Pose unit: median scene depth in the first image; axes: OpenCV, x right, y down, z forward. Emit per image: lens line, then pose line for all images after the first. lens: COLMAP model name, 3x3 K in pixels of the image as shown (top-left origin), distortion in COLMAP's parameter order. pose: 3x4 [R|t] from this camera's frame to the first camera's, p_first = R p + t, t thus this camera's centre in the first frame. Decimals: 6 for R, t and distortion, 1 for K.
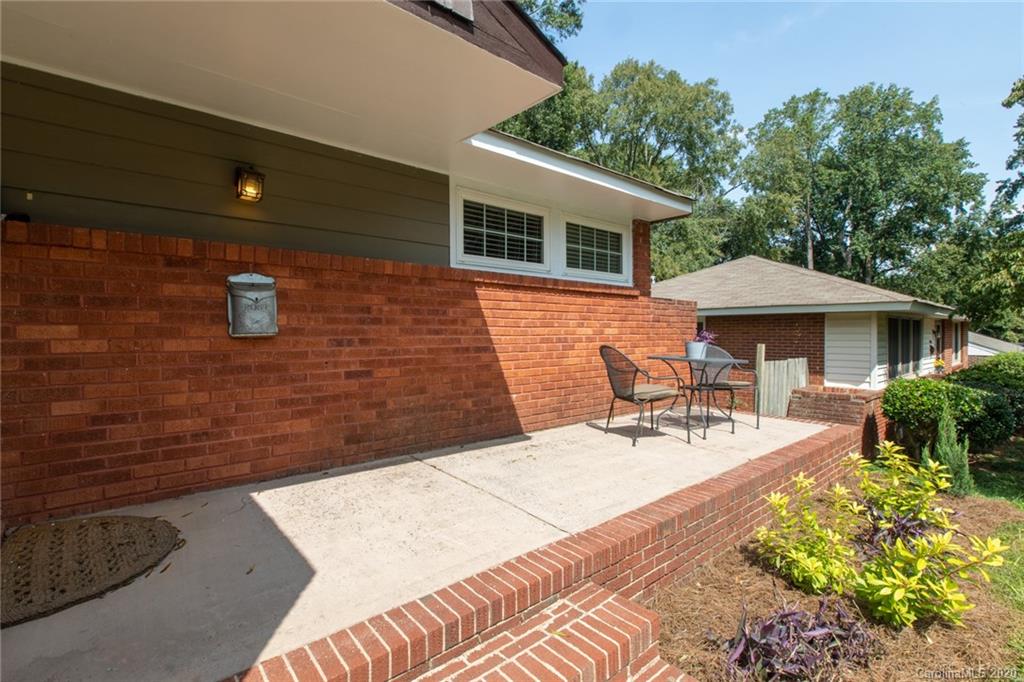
lens RADIAL K [[465.3, 0, 511.9], [0, 465.3, 340.7], [0, 0, 1]] dist [0.006298, -0.000845]
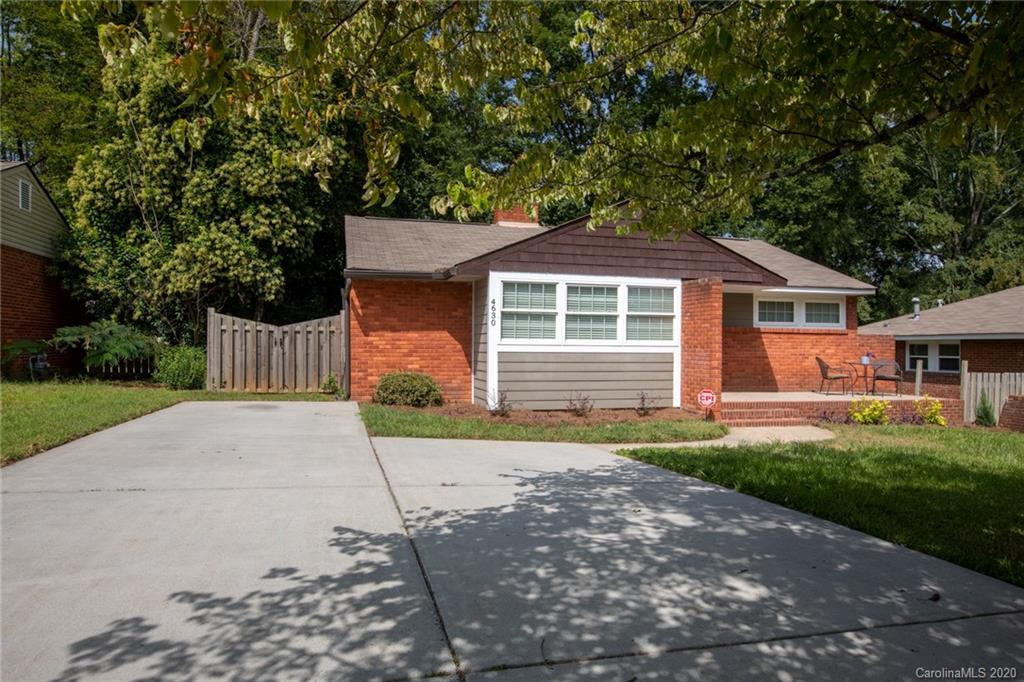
lens RADIAL K [[714.0, 0, 503.7], [0, 714.0, 342.8], [0, 0, 1]] dist [-0.003197, 0.023246]
pose [[0.909638, 0.010467, -0.415271, 0.208595], [-0.019704, 0.999644, -0.017964, 0.029896], [0.414935, 0.024523, 0.909520, -2.569325]]
